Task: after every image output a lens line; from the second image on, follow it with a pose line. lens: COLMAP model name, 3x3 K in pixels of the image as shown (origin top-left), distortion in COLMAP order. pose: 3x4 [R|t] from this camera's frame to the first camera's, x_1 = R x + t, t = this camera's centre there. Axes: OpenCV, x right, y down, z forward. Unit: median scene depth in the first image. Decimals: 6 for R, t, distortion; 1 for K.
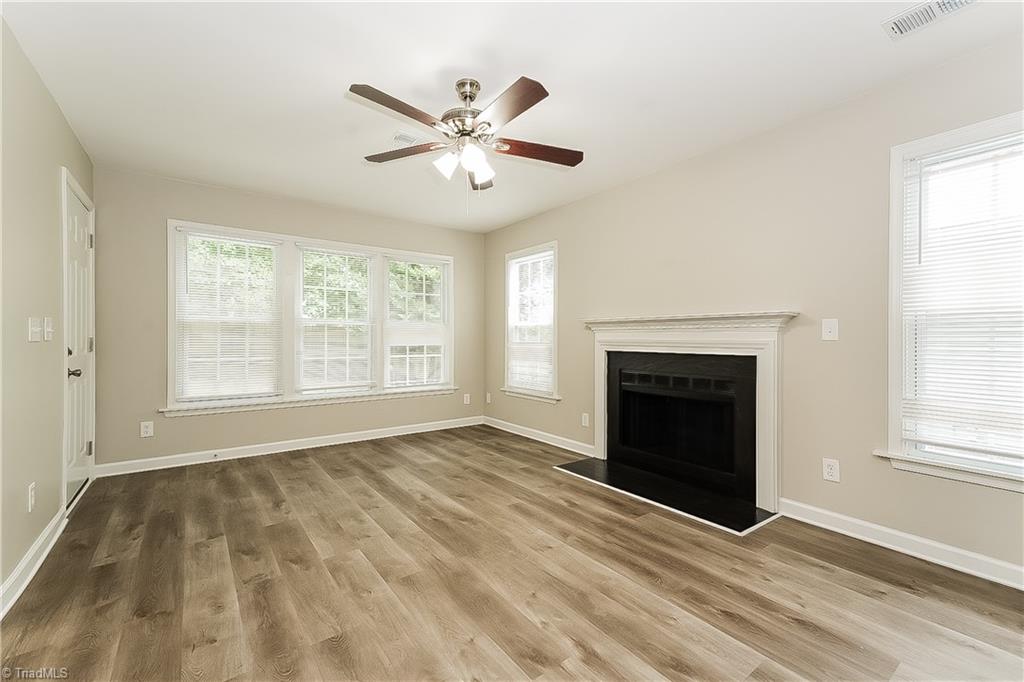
lens RADIAL K [[432.0, 0, 515.6], [0, 432.0, 339.2], [0, 0, 1]] dist [0.000979, 0.000062]
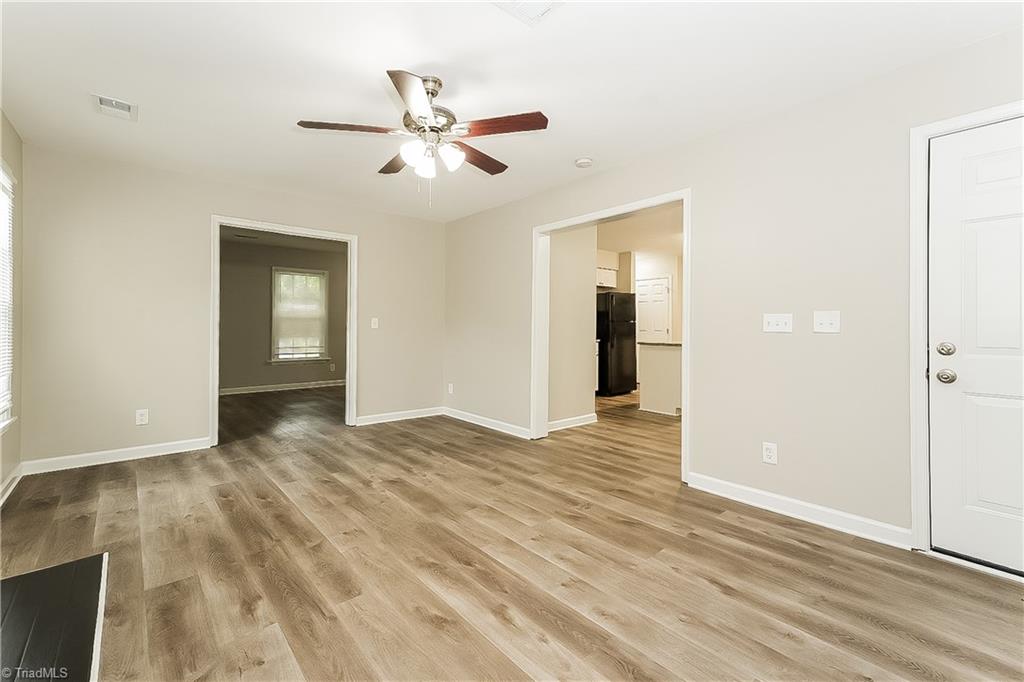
lens RADIAL K [[432.0, 0, 515.6], [0, 432.0, 339.2], [0, 0, 1]] dist [0.000979, 0.000062]
pose [[-0.996499, -0.005520, -0.083419, -0.224025], [-0.008261, 0.999436, 0.032543, -0.010386], [0.083192, 0.033118, -0.995983, 1.953550]]
